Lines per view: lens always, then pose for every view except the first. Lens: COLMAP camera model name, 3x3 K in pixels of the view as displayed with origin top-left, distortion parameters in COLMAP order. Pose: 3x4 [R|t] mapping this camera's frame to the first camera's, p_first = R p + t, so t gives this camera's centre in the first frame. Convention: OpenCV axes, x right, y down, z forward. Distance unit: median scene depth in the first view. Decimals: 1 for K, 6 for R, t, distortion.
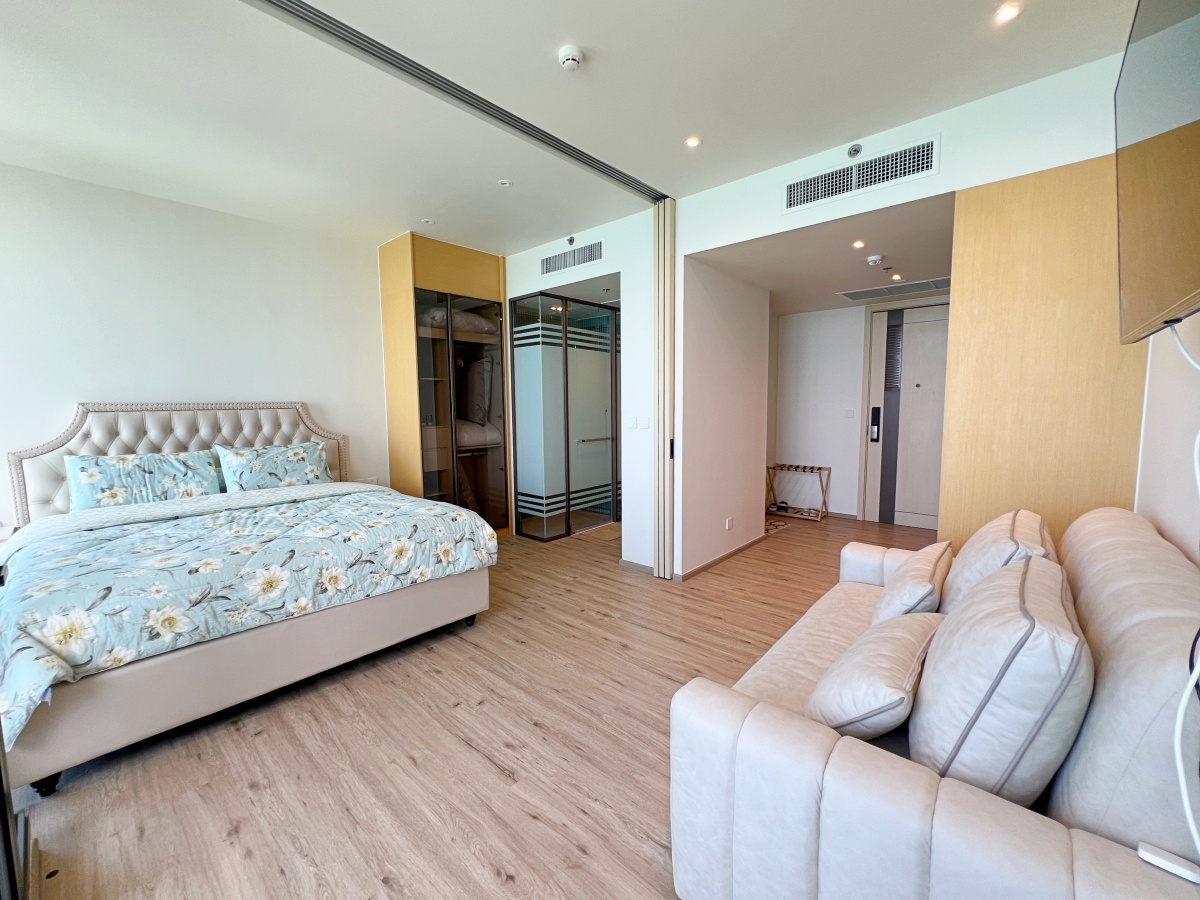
lens RADIAL K [[485.2, 0, 600.0], [0, 485.2, 450.0], [0, 0, 1]] dist [0.000024, 0.000200]
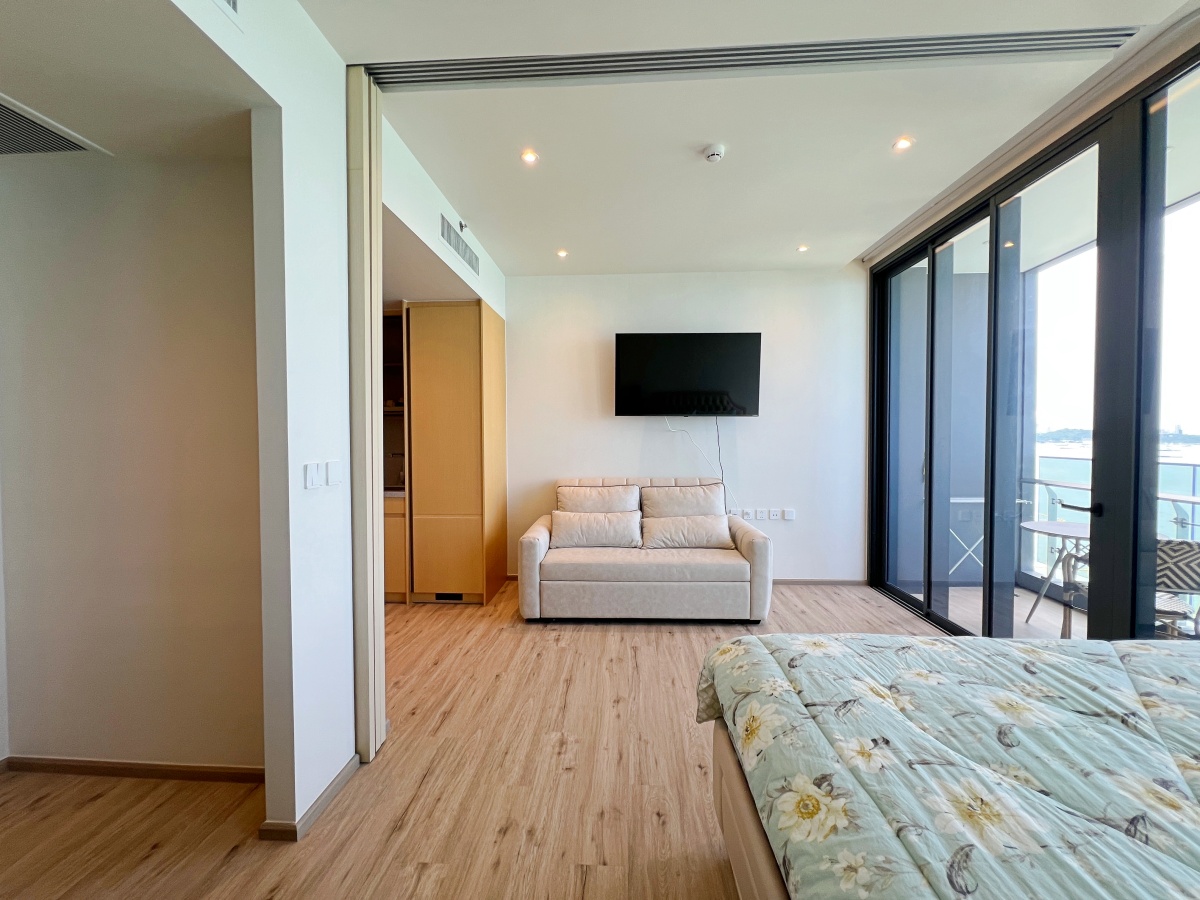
lens RADIAL K [[501.7, 0, 599.4], [0, 501.7, 447.9], [0, 0, 1]] dist [-0.006899, 0.002591]
pose [[-0.632209, -0.011316, 0.774715, -0.543704], [0.083165, 0.993125, 0.082374, -0.117765], [-0.770322, 0.116507, -0.626921, 1.321686]]
